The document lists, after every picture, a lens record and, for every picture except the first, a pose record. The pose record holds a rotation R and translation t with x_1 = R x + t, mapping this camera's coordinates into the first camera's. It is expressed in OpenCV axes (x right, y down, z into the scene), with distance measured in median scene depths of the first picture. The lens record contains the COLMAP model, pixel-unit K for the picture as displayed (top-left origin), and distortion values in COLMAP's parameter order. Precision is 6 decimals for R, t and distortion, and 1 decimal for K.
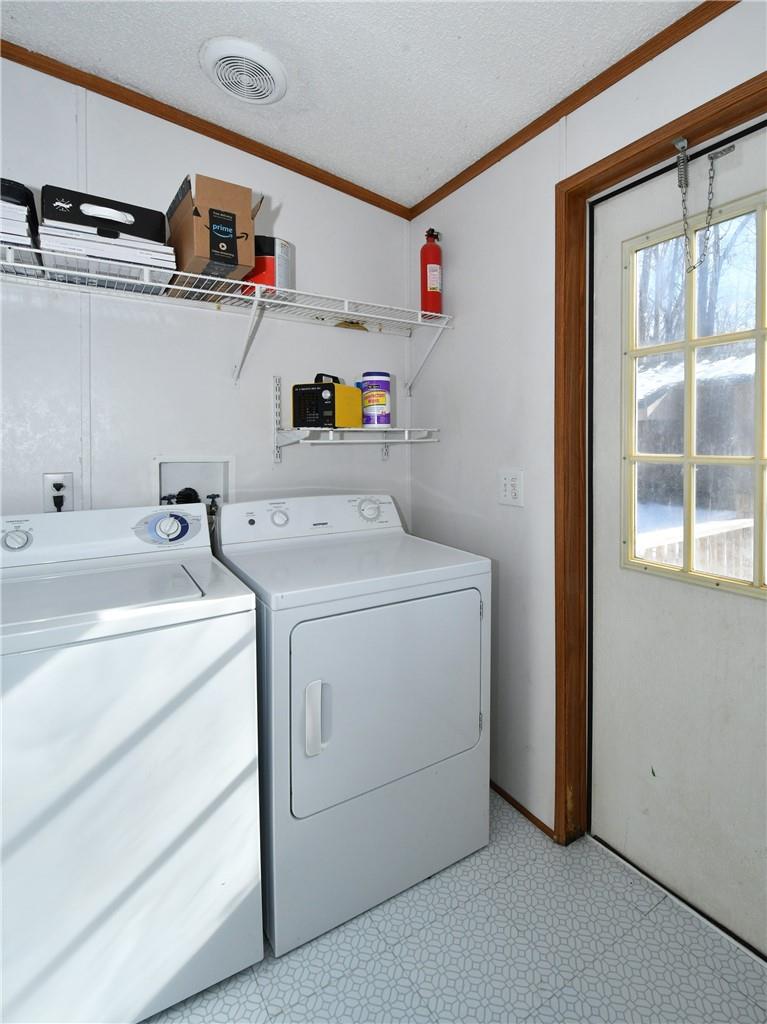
lens RADIAL K [[500.2, 0, 383.8], [0, 500.2, 444.0], [0, 0, 1]] dist [-0.010845, -0.000339]
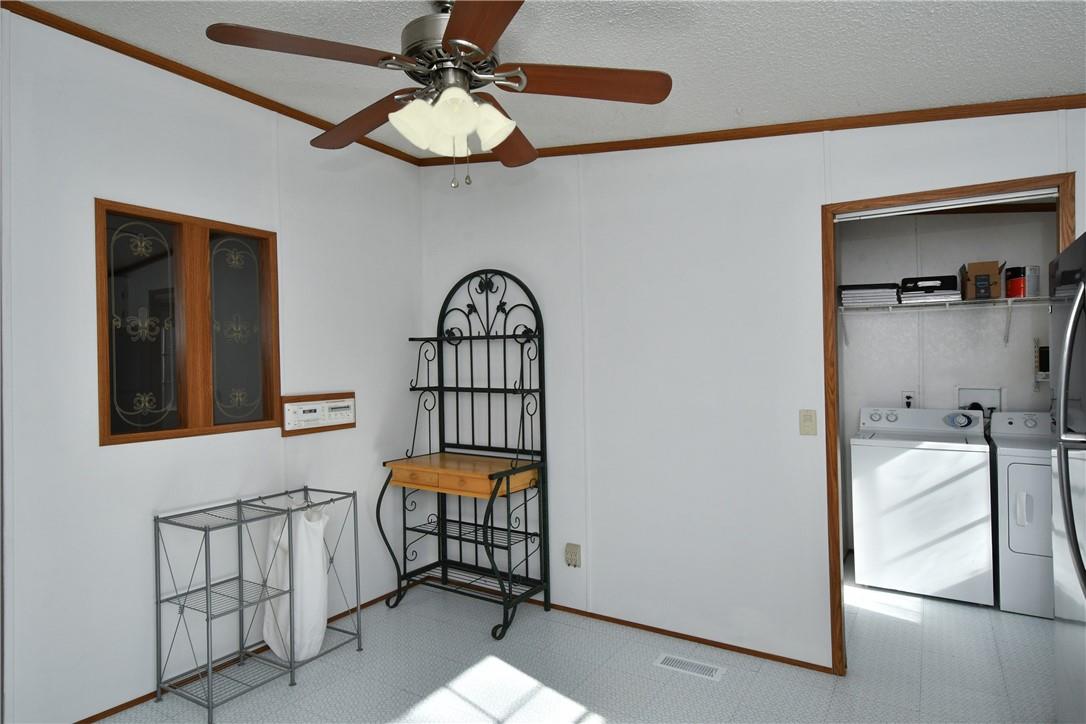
lens RADIAL K [[621.5, 0, 543.0], [0, 621.5, 362.0], [0, 0, 1]] dist [0.000131, -0.000513]
pose [[0.449572, 0.003936, -0.893235, 1.233240], [0.001193, 0.999987, 0.005007, -0.100566], [0.893243, -0.003316, 0.449561, -1.926202]]
